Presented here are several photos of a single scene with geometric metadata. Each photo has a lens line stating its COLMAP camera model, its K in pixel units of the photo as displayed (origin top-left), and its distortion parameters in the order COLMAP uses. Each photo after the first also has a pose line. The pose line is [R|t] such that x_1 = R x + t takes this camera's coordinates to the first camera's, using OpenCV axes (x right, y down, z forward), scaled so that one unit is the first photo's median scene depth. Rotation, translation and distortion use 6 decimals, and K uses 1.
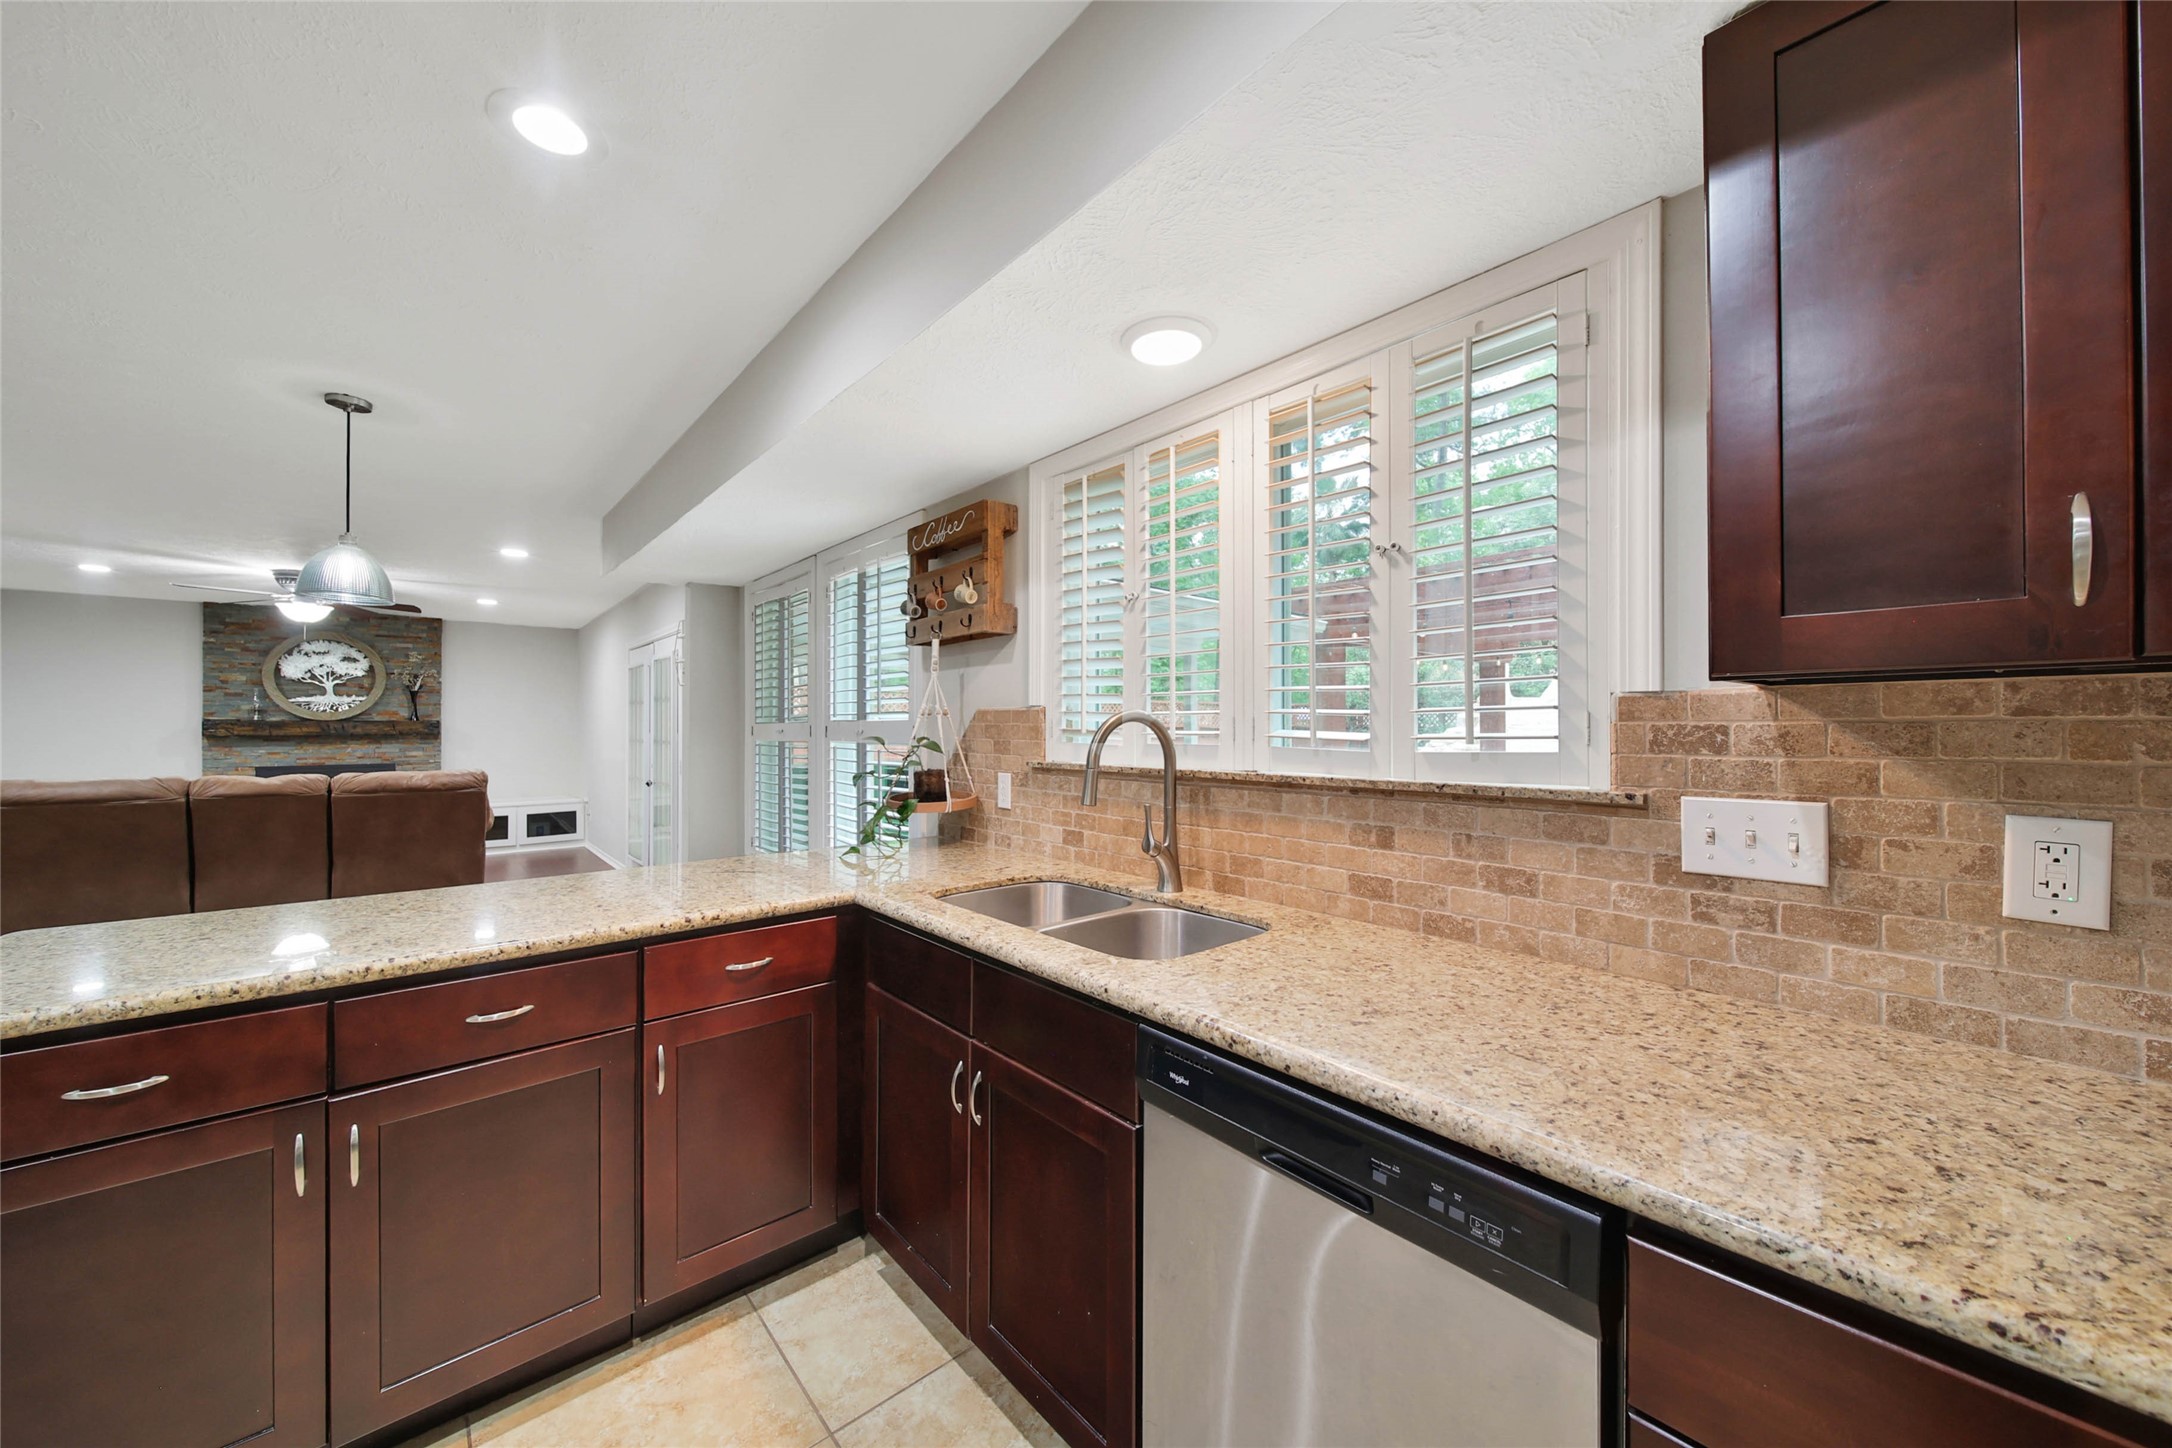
lens RADIAL K [[788.8, 0, 1086.4], [0, 788.8, 721.6], [0, 0, 1]] dist [0.005444, -0.000182]
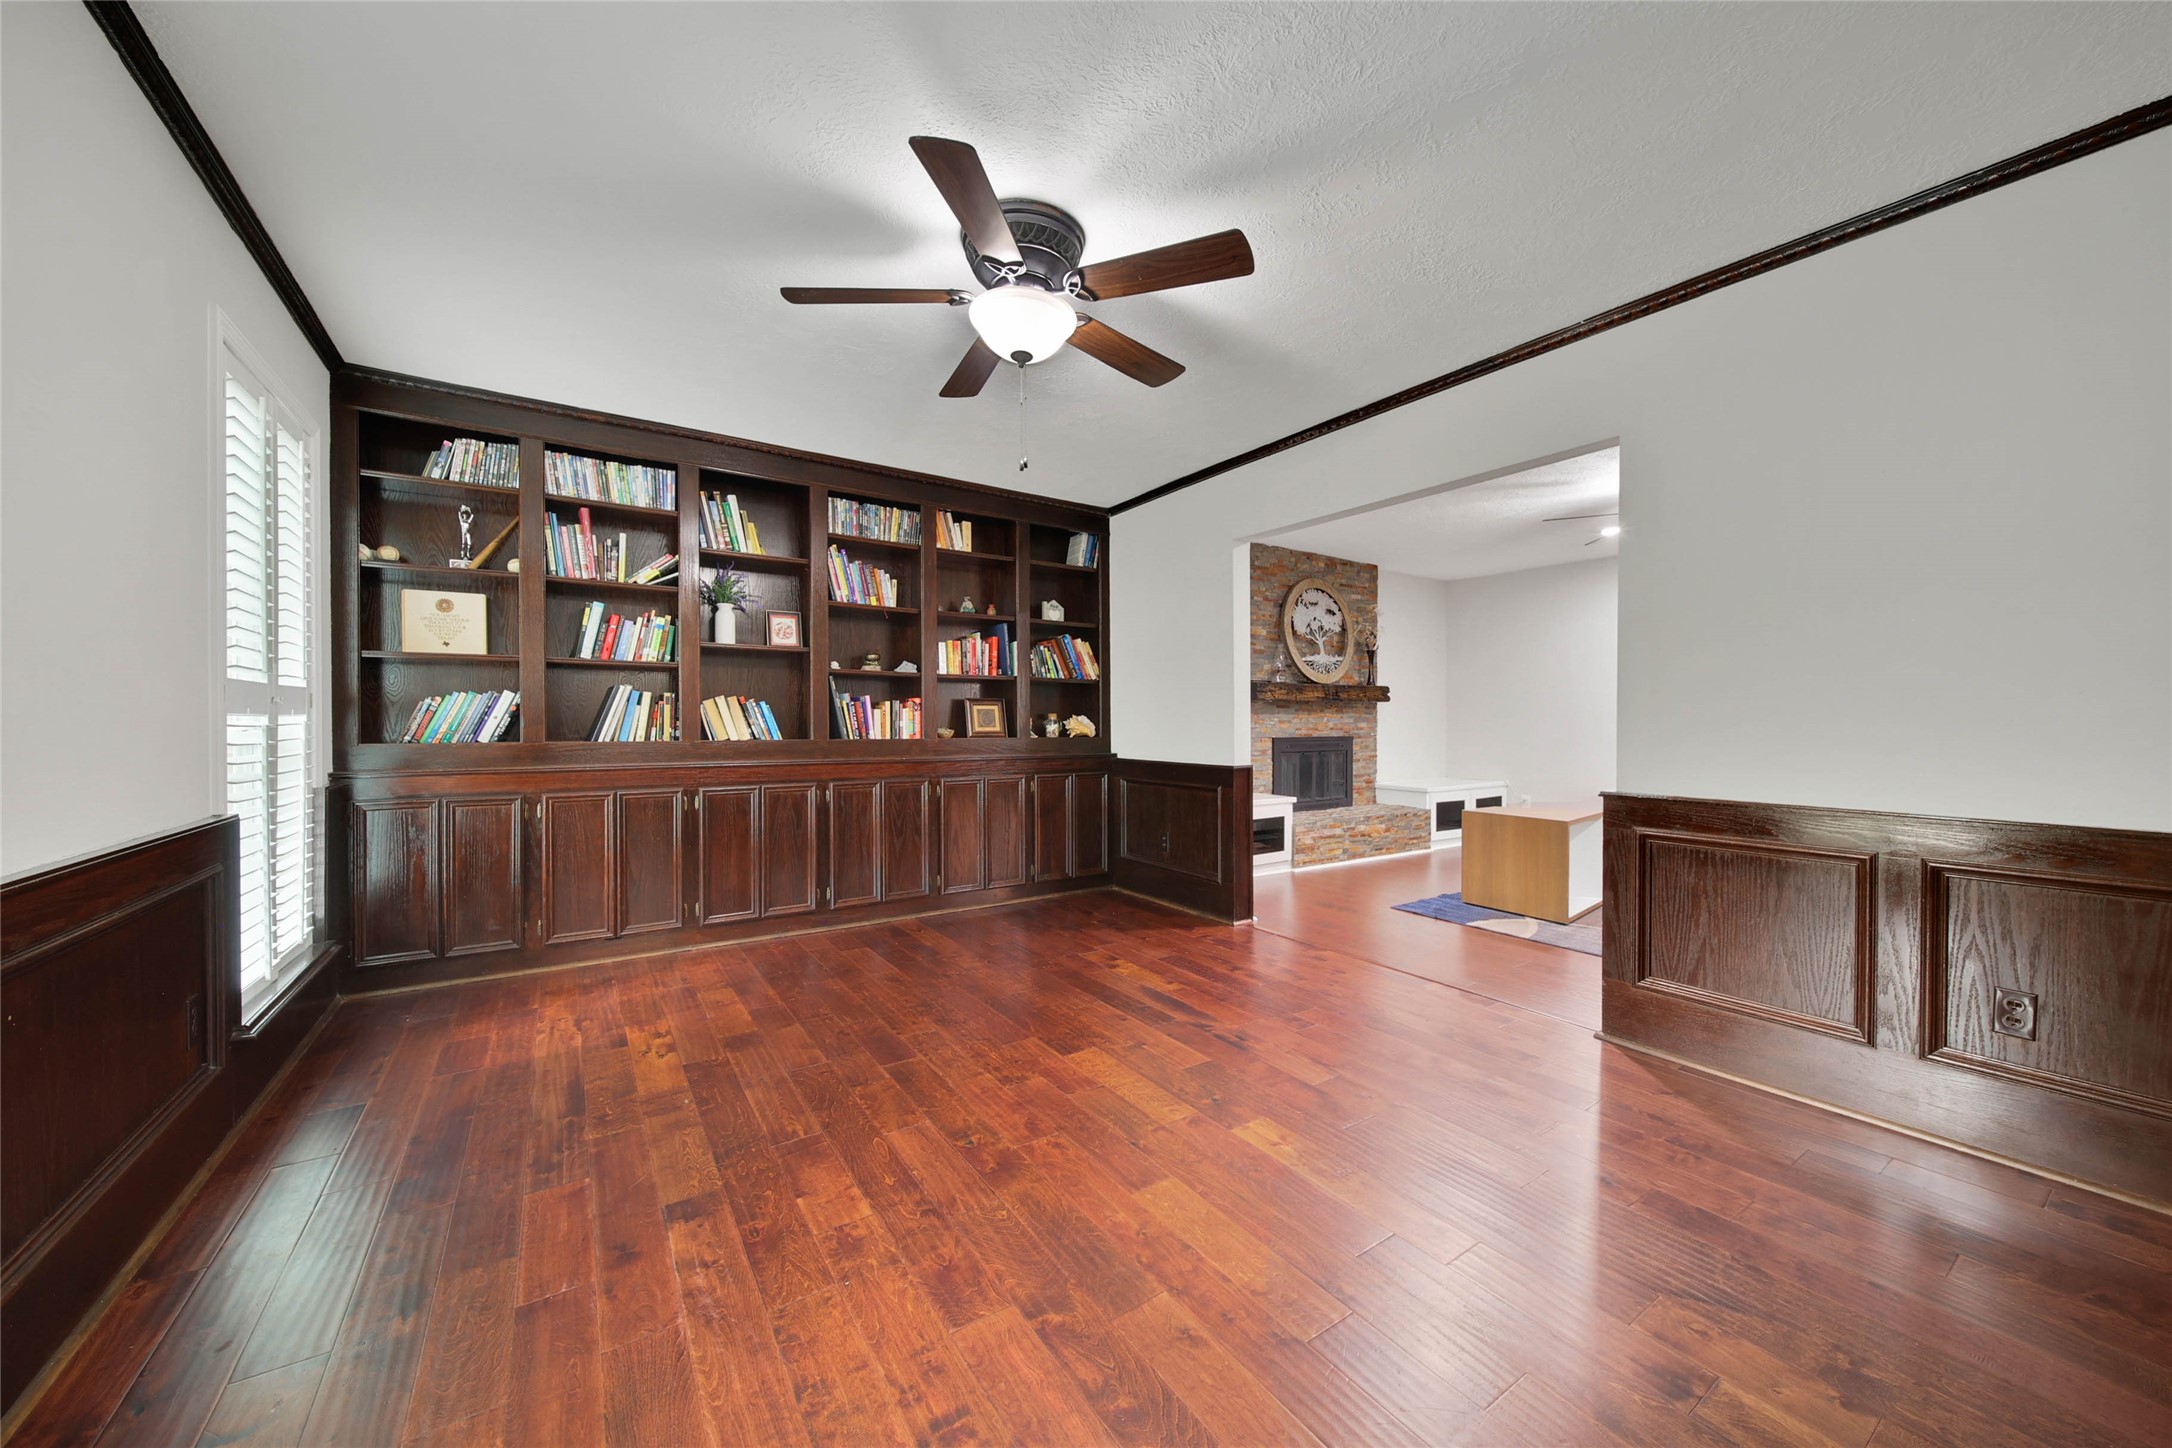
lens RADIAL K [[788.8, 0, 1087.8], [0, 788.8, 726.1], [0, 0, 1]] dist [0.005444, -0.000182]
pose [[0.993436, 0.004015, -0.114316, -1.100789], [-0.002387, 0.999894, 0.014371, 0.031789], [0.114361, -0.014004, 0.993341, 0.136396]]
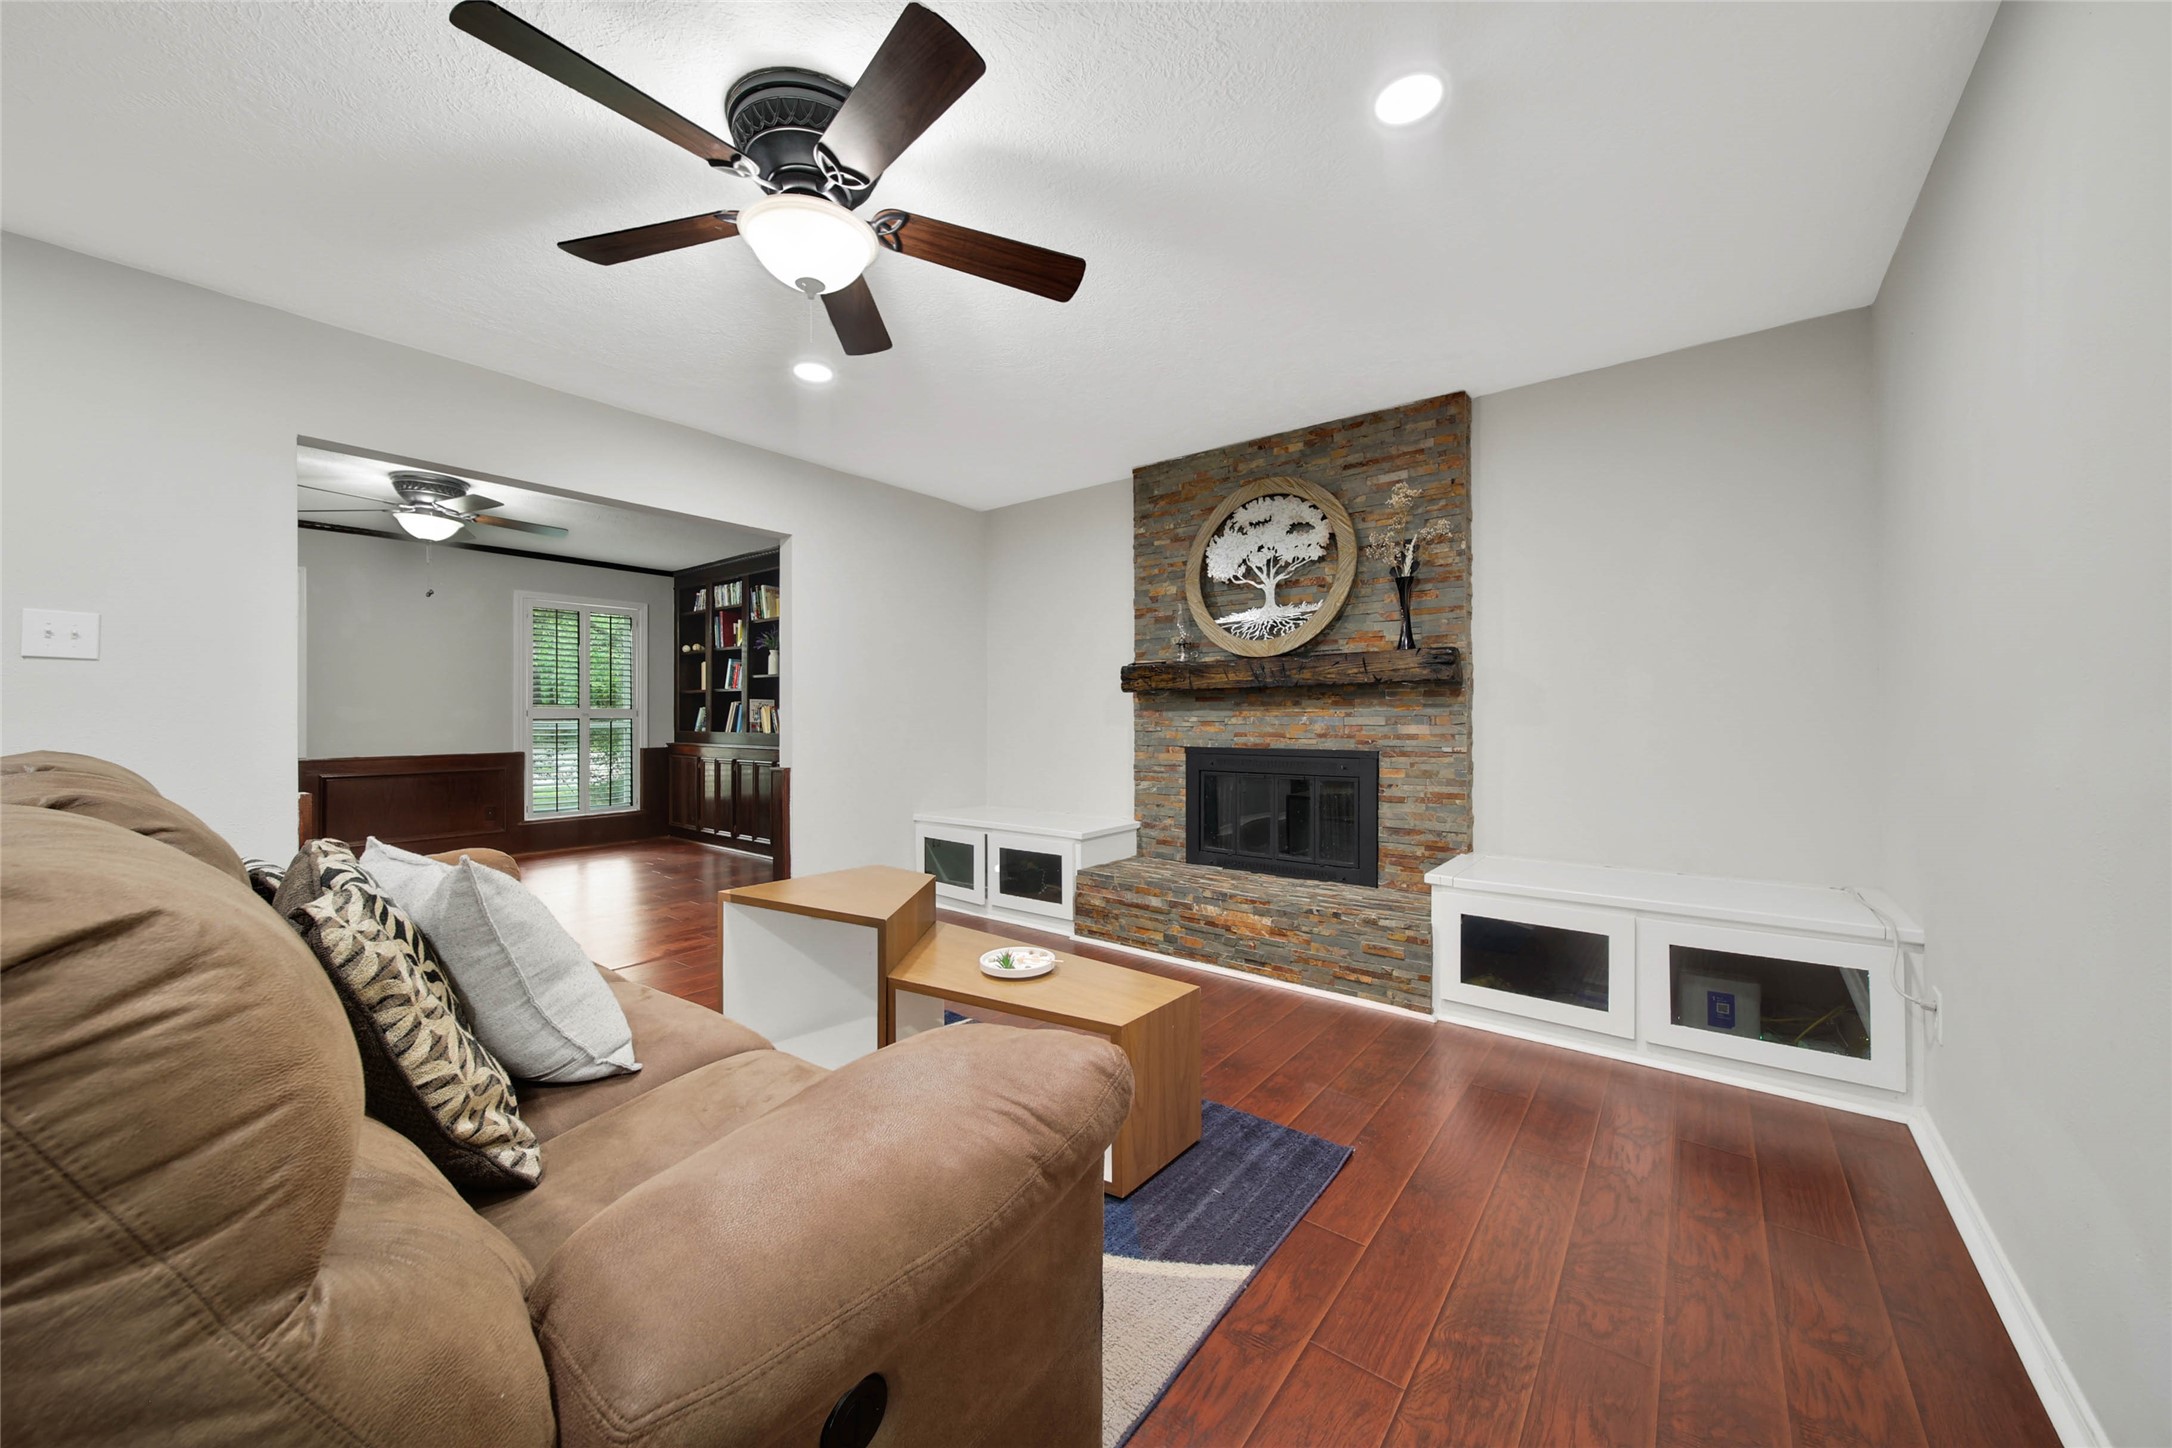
lens RADIAL K [[788.8, 0, 1078.0], [0, 788.8, 711.9], [0, 0, 1]] dist [0.005444, -0.000182]
pose [[0.191482, -0.006072, -0.981477, -0.497802], [0.011005, 0.999931, -0.004039, 0.032765], [0.981434, -0.010027, 0.191536, 0.786460]]
